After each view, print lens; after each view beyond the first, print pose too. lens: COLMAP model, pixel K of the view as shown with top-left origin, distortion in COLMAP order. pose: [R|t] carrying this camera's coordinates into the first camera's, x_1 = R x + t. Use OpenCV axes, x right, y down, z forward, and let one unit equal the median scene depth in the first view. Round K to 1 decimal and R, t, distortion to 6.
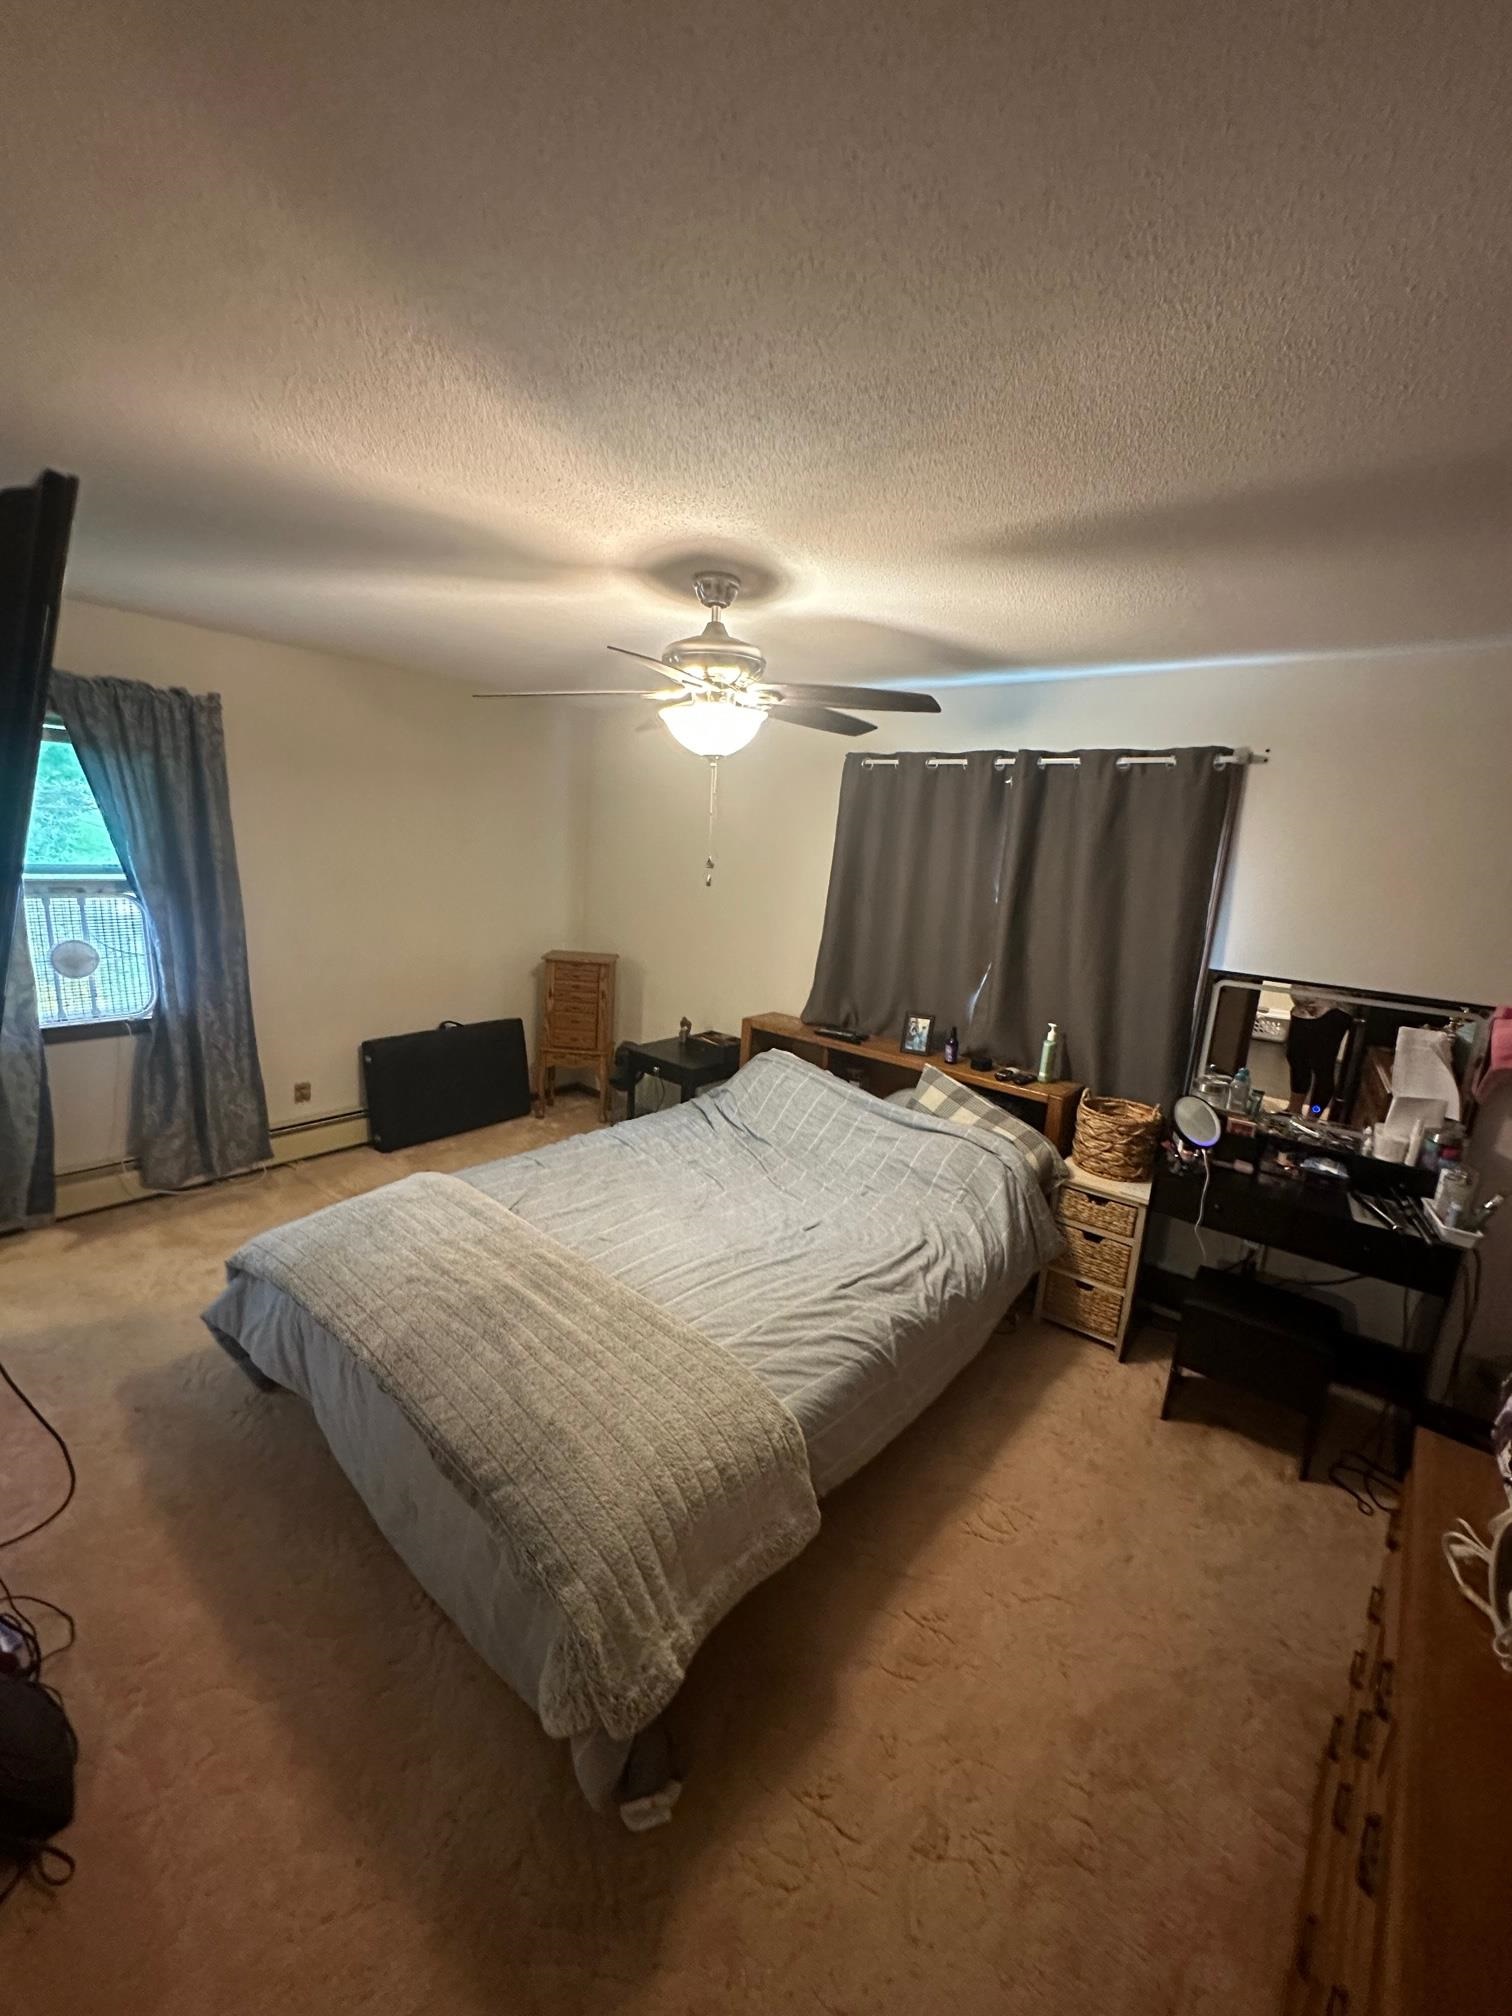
lens RADIAL K [[805.2, 0, 753.3], [0, 805.2, 1006.2], [0, 0, 1]] dist [-0.001265, 0.000574]
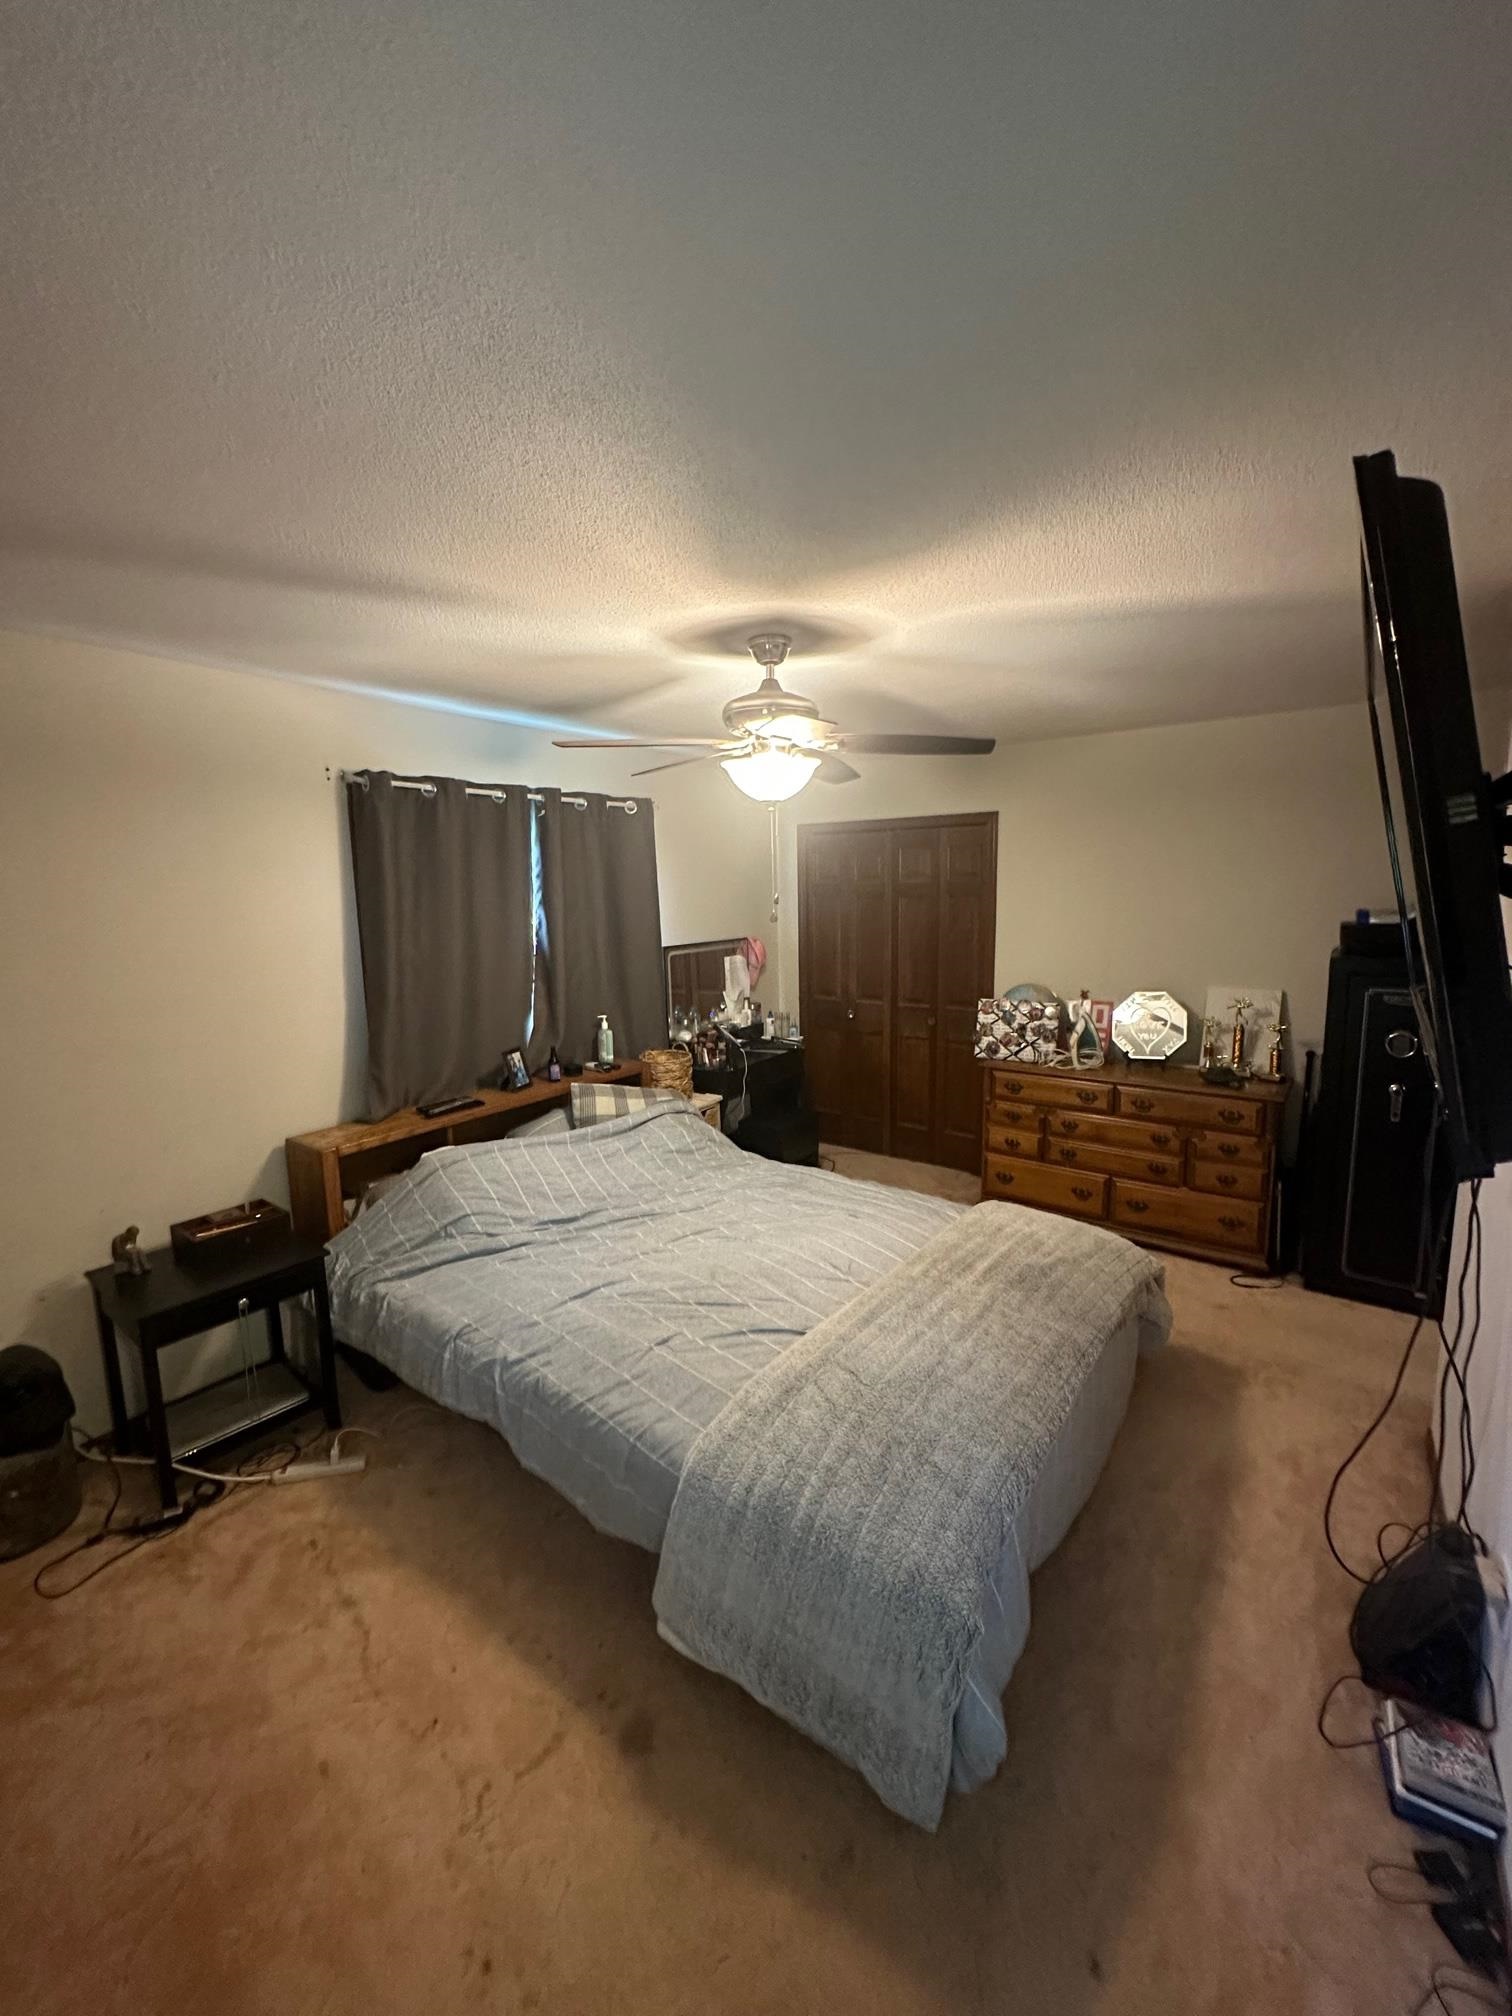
lens RADIAL K [[805.2, 0, 754.2], [0, 805.2, 1009.7], [0, 0, 1]] dist [-0.001265, 0.000574]
pose [[-0.053674, -0.218993, 0.974249, -0.908069], [0.221011, 0.948853, 0.225461, -0.231640], [-0.973793, 0.227421, -0.002529, 0.855058]]
